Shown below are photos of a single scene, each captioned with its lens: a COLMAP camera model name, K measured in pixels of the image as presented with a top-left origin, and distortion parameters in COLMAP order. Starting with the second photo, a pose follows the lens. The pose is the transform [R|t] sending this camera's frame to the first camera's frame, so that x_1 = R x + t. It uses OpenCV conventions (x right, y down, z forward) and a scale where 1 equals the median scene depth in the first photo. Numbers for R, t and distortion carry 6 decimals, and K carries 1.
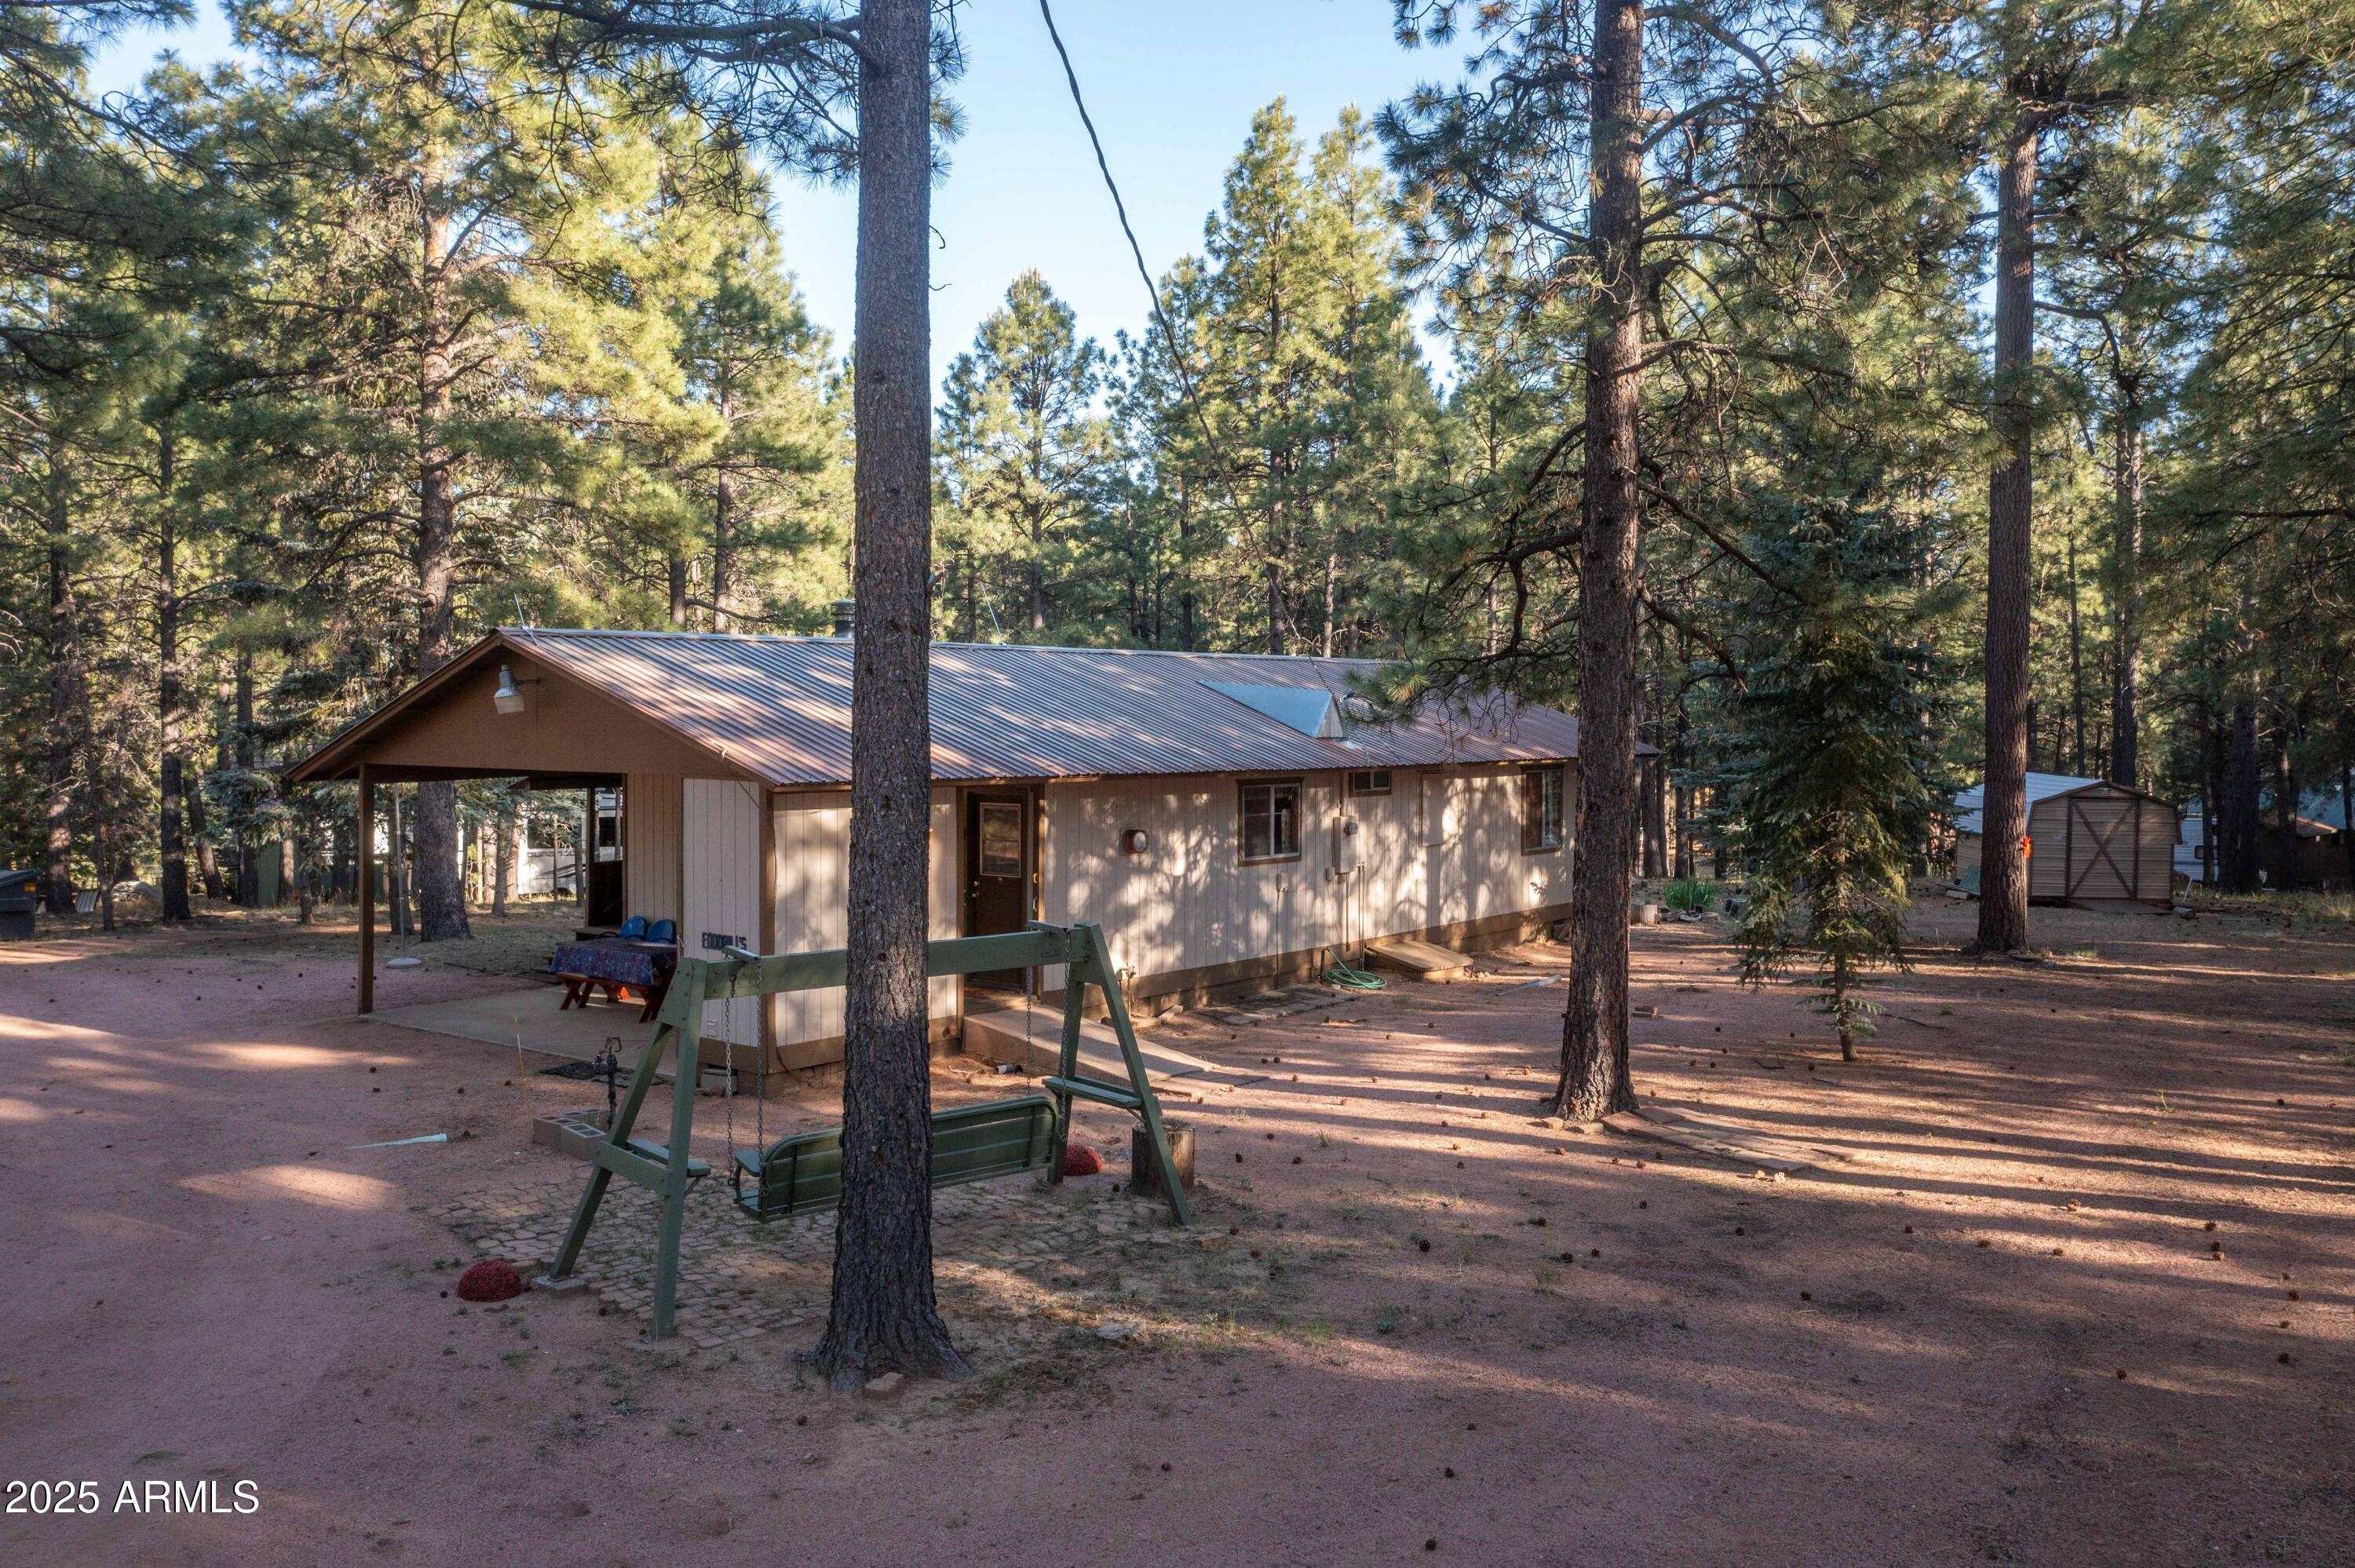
lens RADIAL K [[1856.5, 0, 1181.3], [0, 1856.5, 725.0], [0, 0, 1]] dist [0.001329, 0.000981]
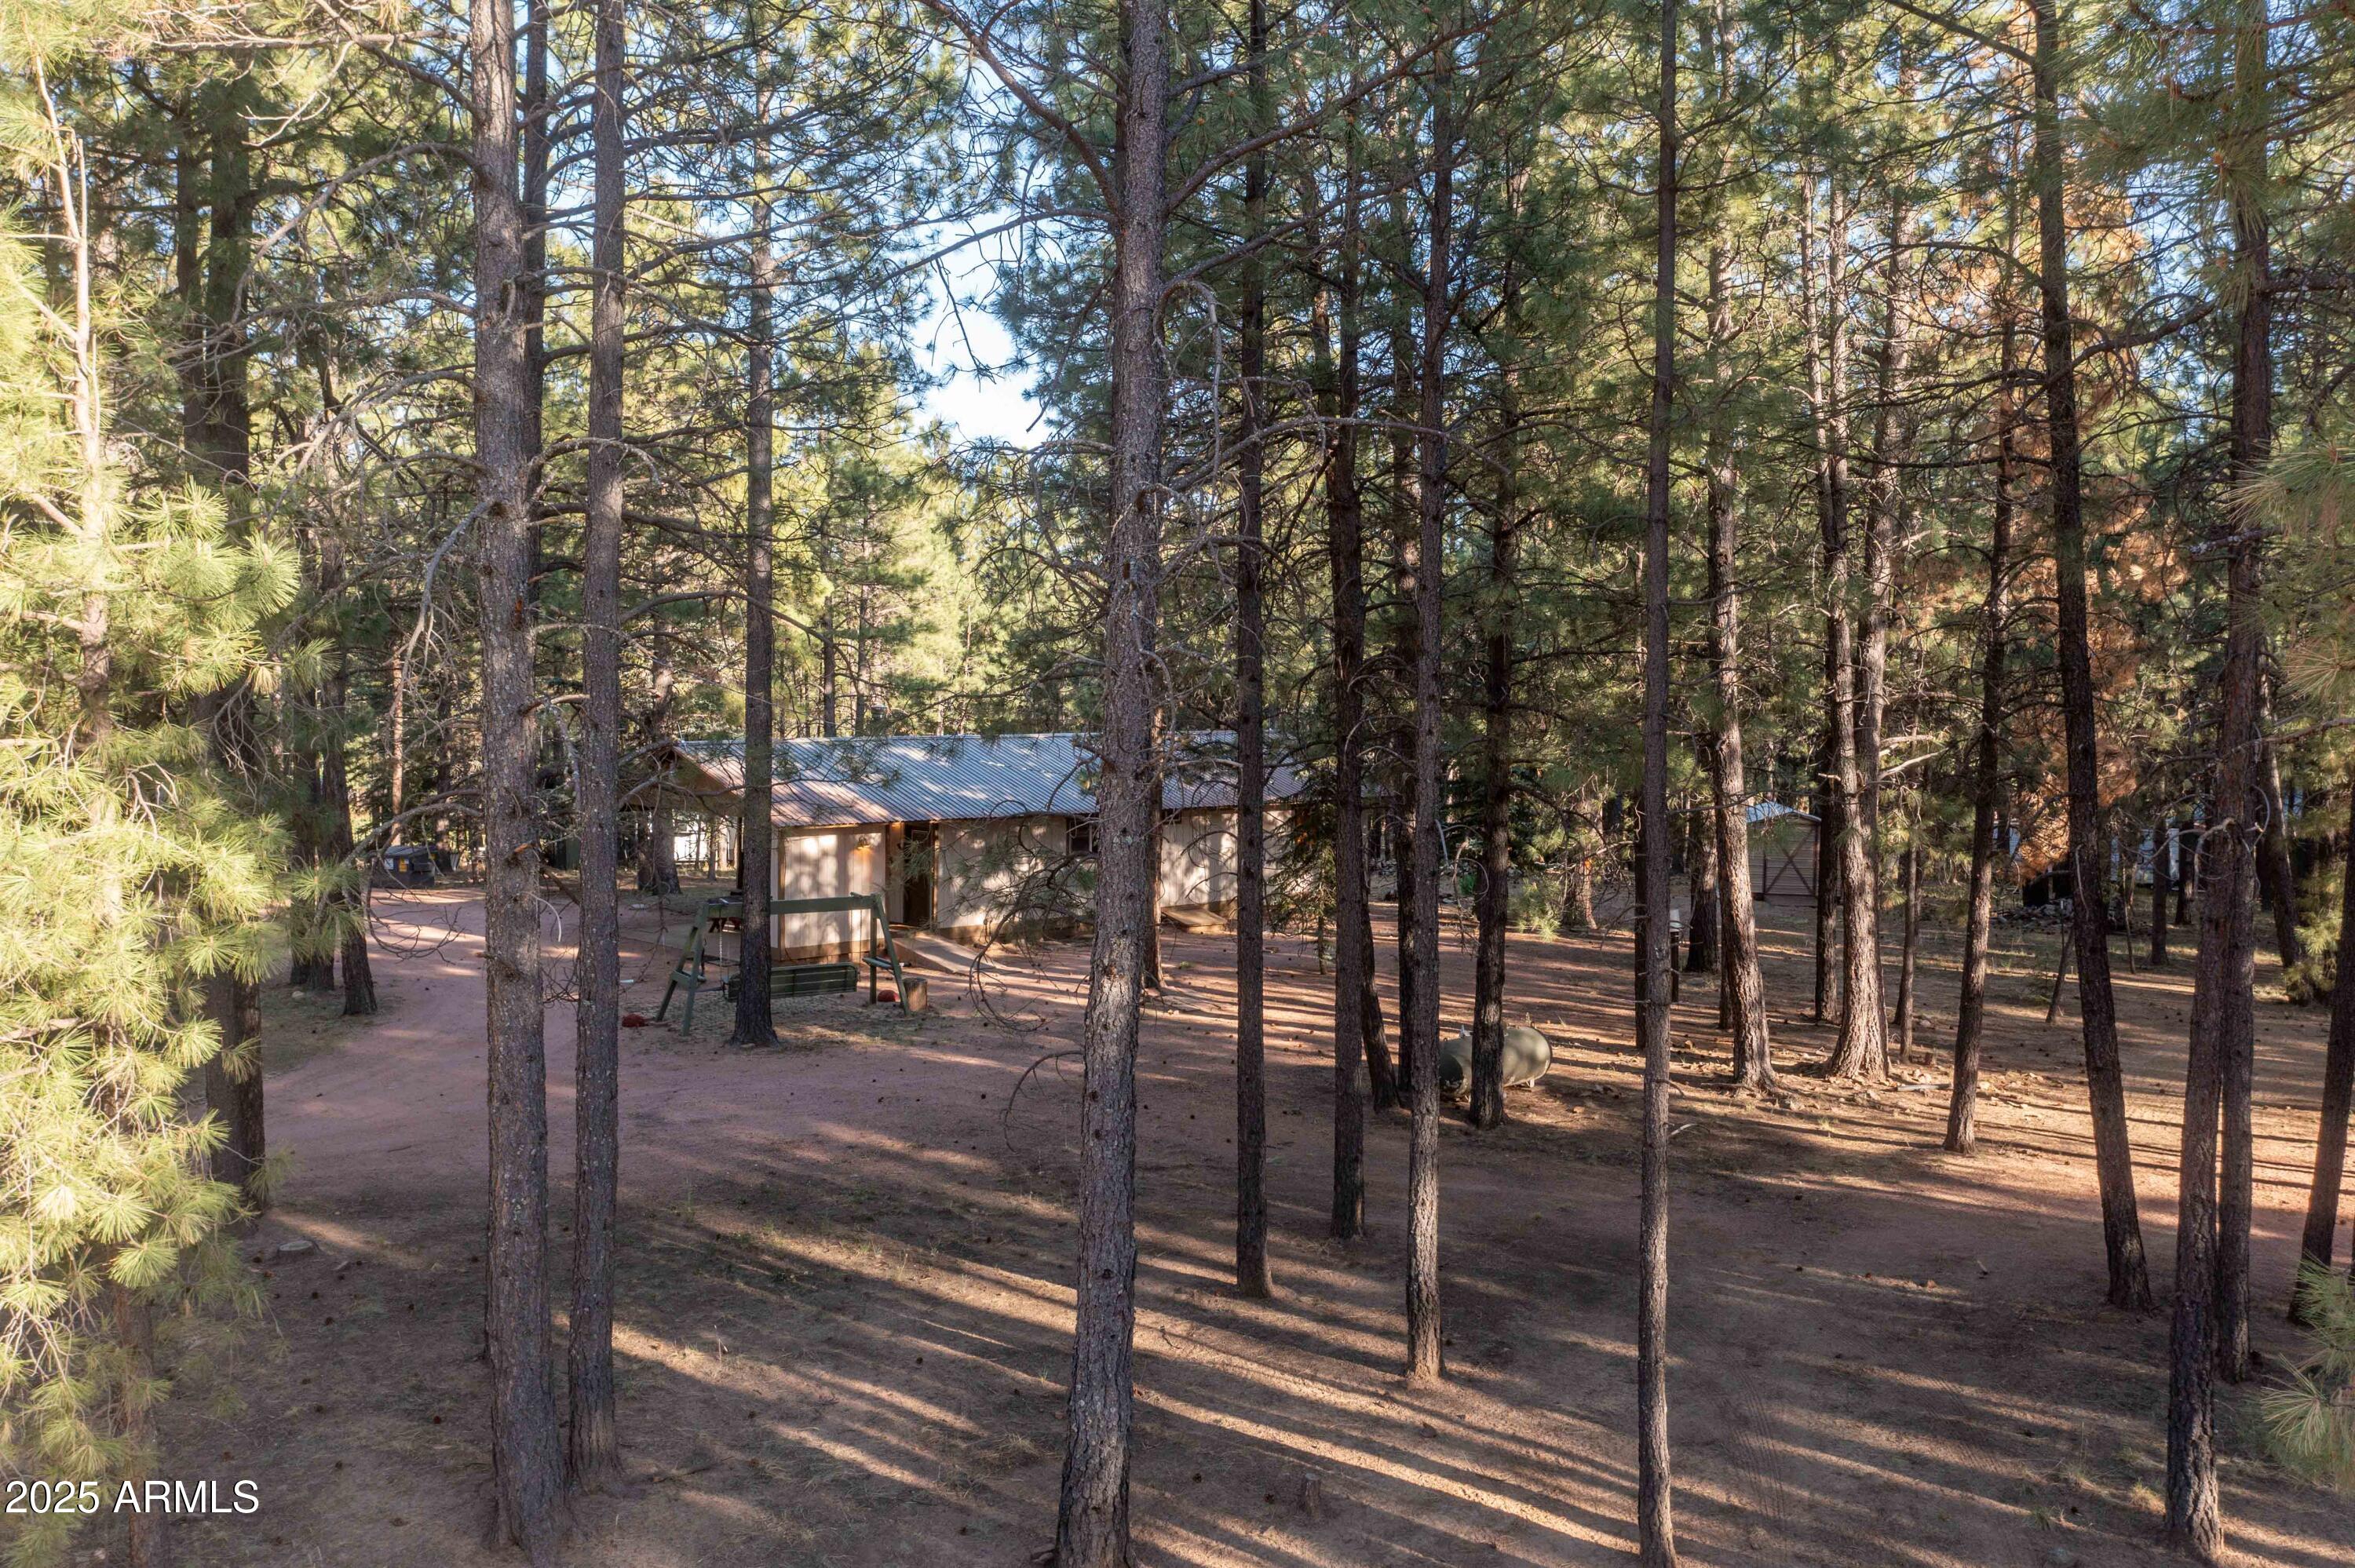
lens RADIAL K [[1882.5, 0, 1186.1], [0, 1882.5, 771.3], [0, 0, 1]] dist [0.000395, 0.000602]
pose [[0.988719, 0.020222, -0.148413, 0.364510], [-0.014649, 0.999149, 0.038552, -0.079169], [0.149066, -0.035943, 0.988174, -0.693998]]
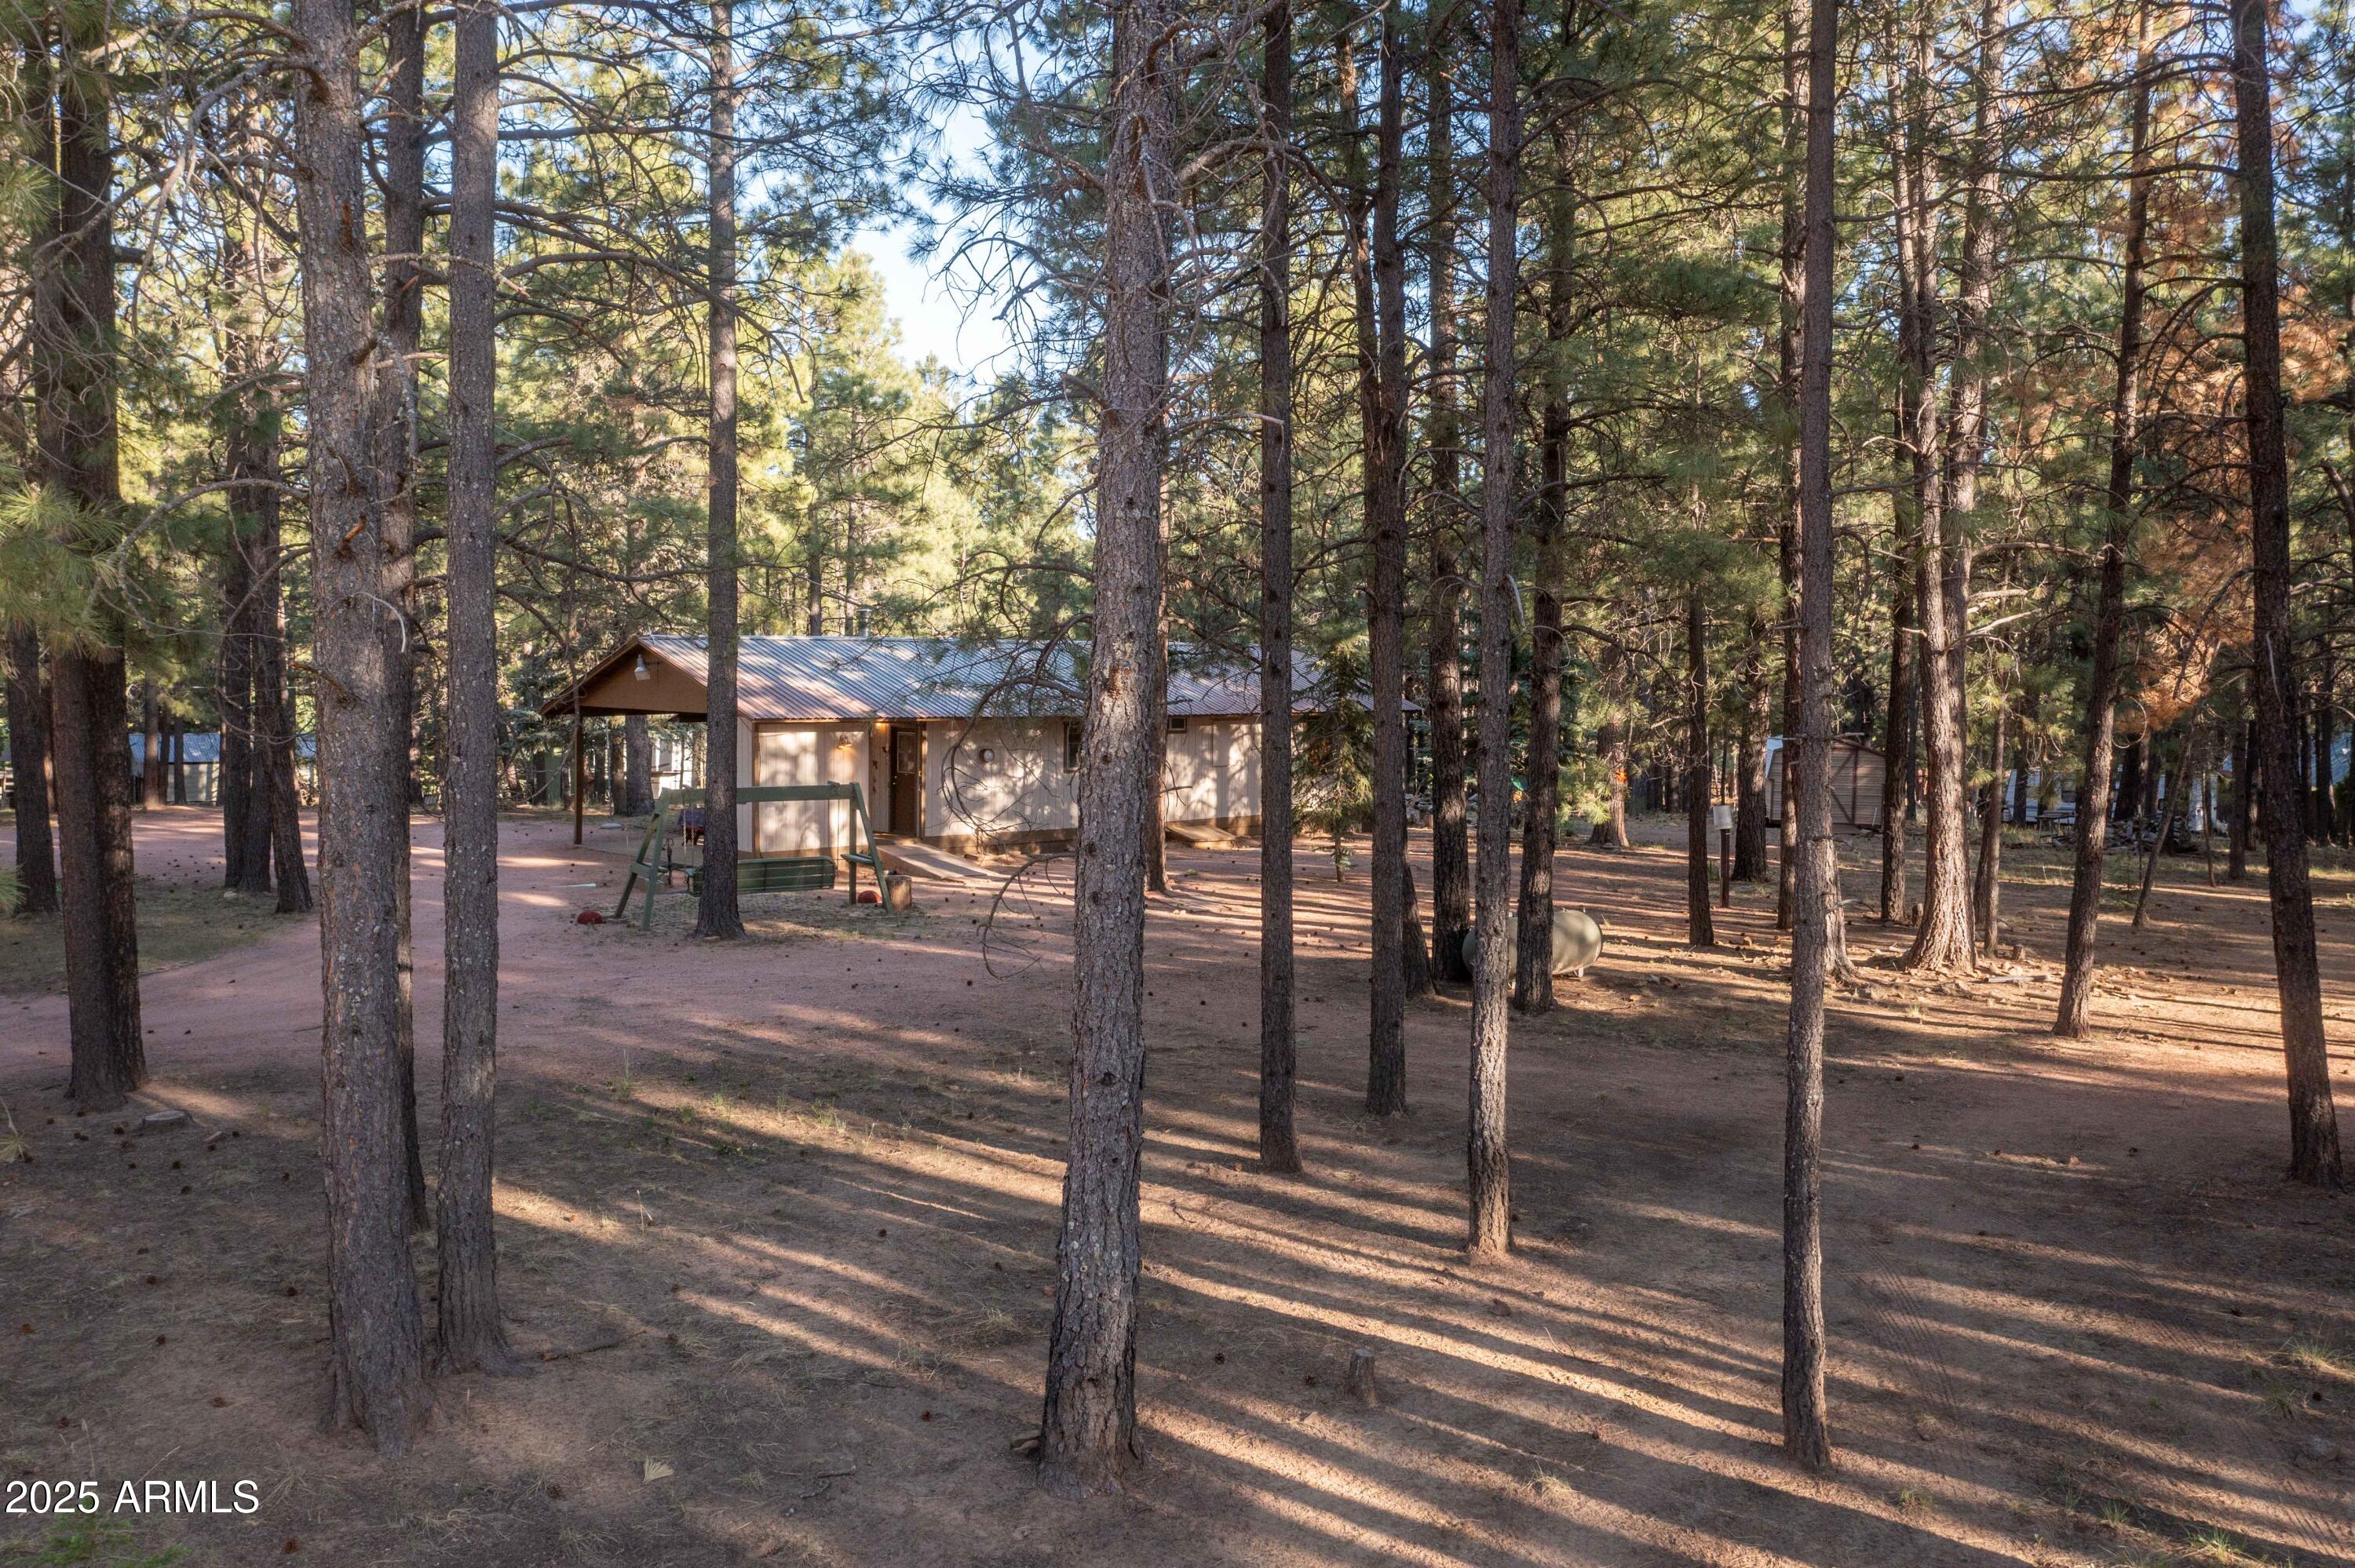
lens RADIAL K [[1879.2, 0, 1177.5], [0, 1879.2, 784.0], [0, 0, 1]] dist [-0.004762, 0.002067]
pose [[0.988026, 0.023828, -0.152436, 0.344368], [-0.015580, 0.998360, 0.055079, -0.009471], [0.153499, -0.052044, 0.986777, -0.586368]]
